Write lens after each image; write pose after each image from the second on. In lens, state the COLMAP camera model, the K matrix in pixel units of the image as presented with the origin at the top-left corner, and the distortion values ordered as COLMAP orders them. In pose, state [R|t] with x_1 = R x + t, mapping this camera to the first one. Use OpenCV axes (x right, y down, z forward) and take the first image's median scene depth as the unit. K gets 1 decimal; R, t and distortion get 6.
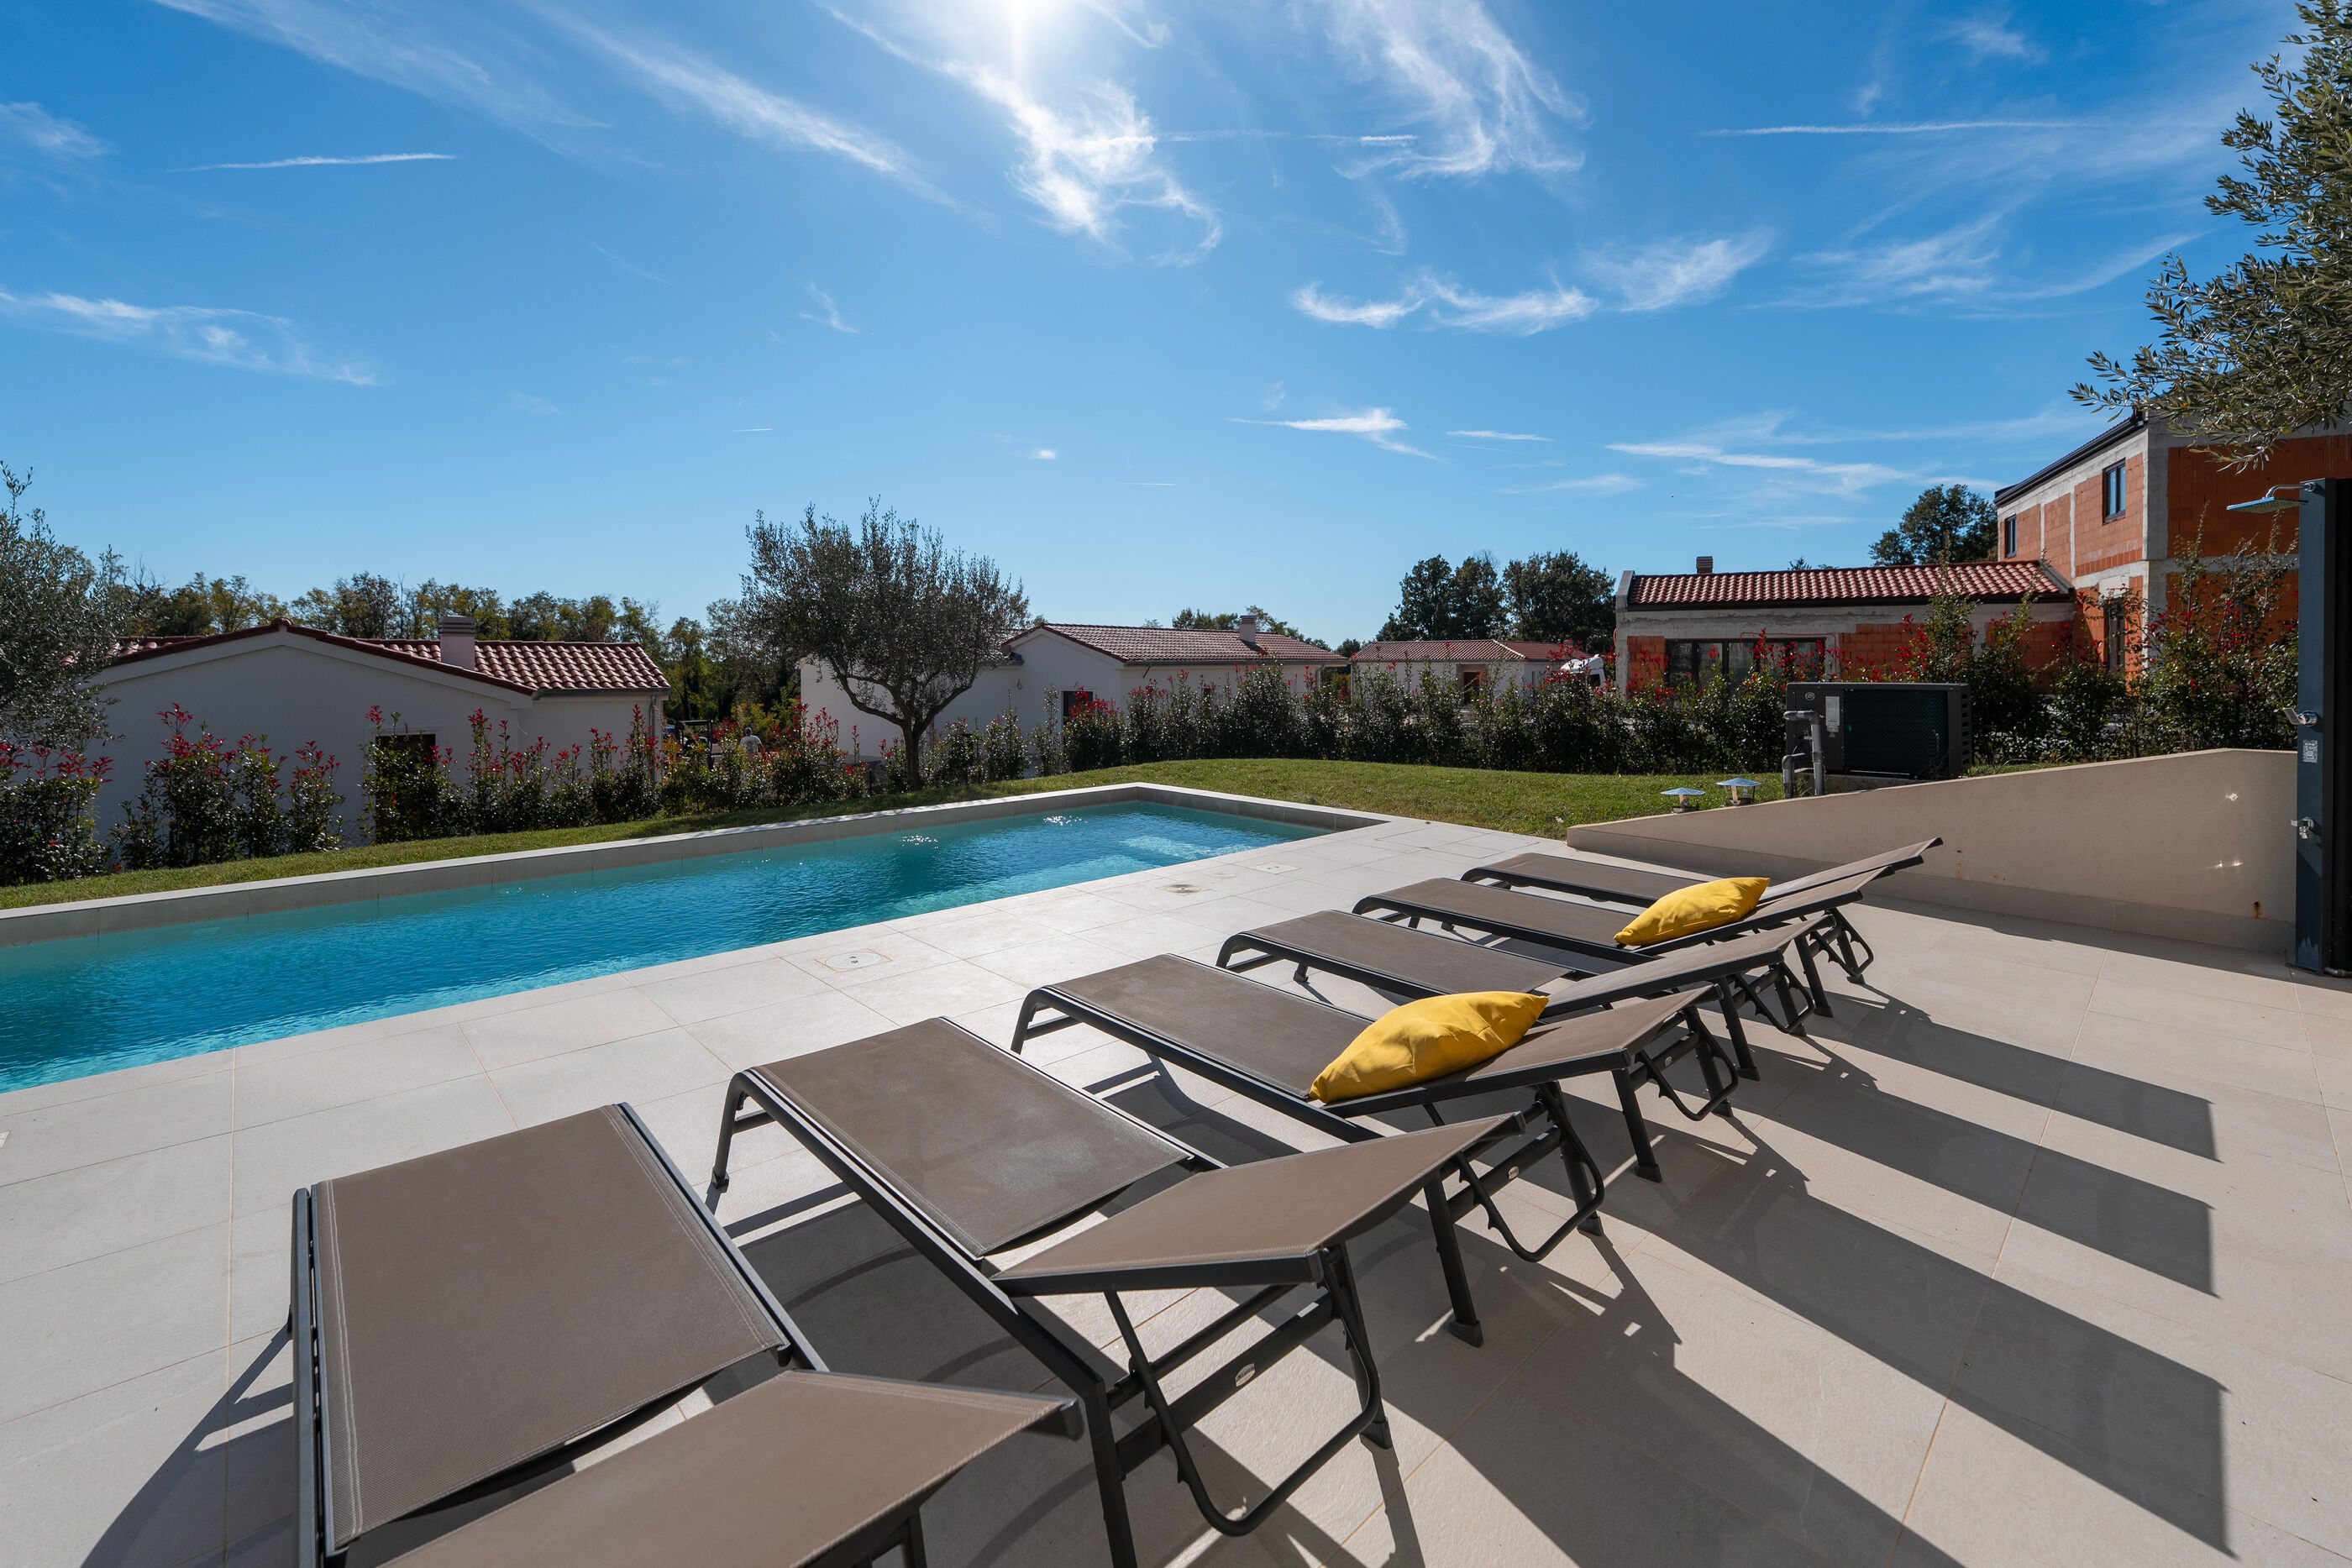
lens RADIAL K [[975.8, 0, 1140.1], [0, 975.8, 784.2], [0, 0, 1]] dist [-0.001494, -0.000232]
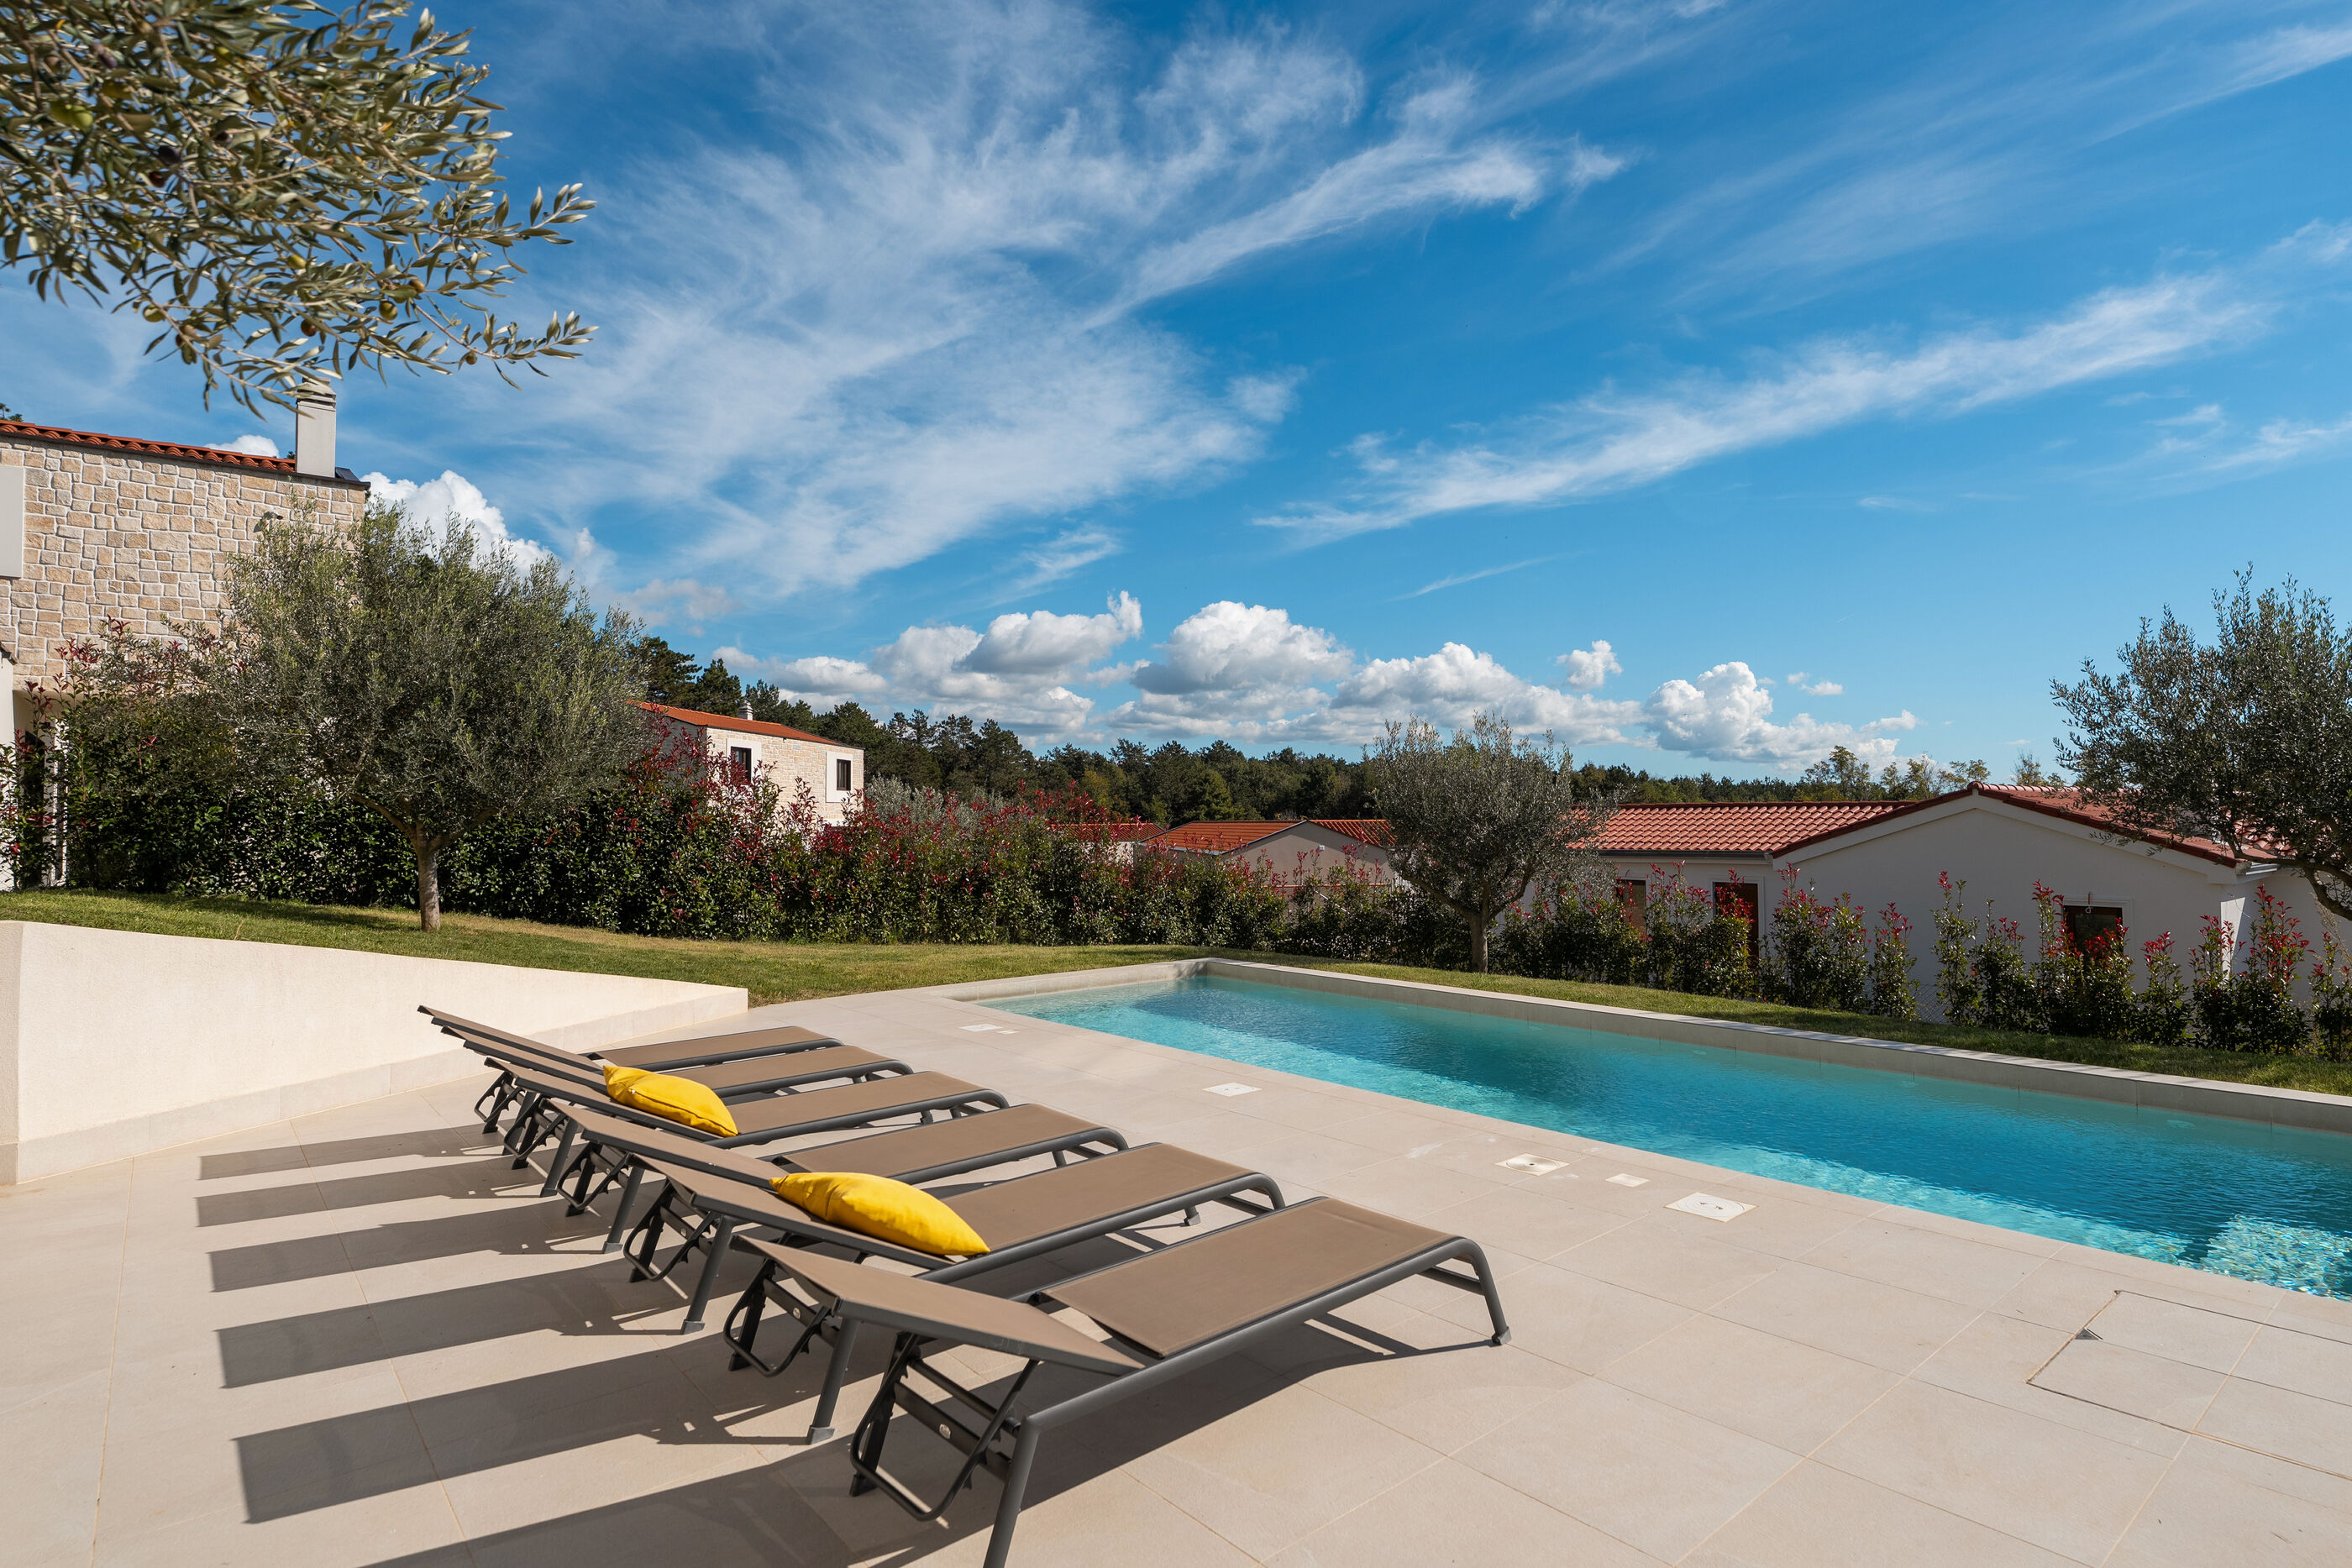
lens RADIAL K [[1198.1, 0, 1313.7], [0, 1198.1, 793.2], [0, 0, 1]] dist [-0.000703, -0.000526]
pose [[0.019206, -0.024716, -0.999510, 0.449484], [-0.113831, 0.993140, -0.026746, -0.059413], [0.993314, 0.114289, 0.016261, 0.378482]]
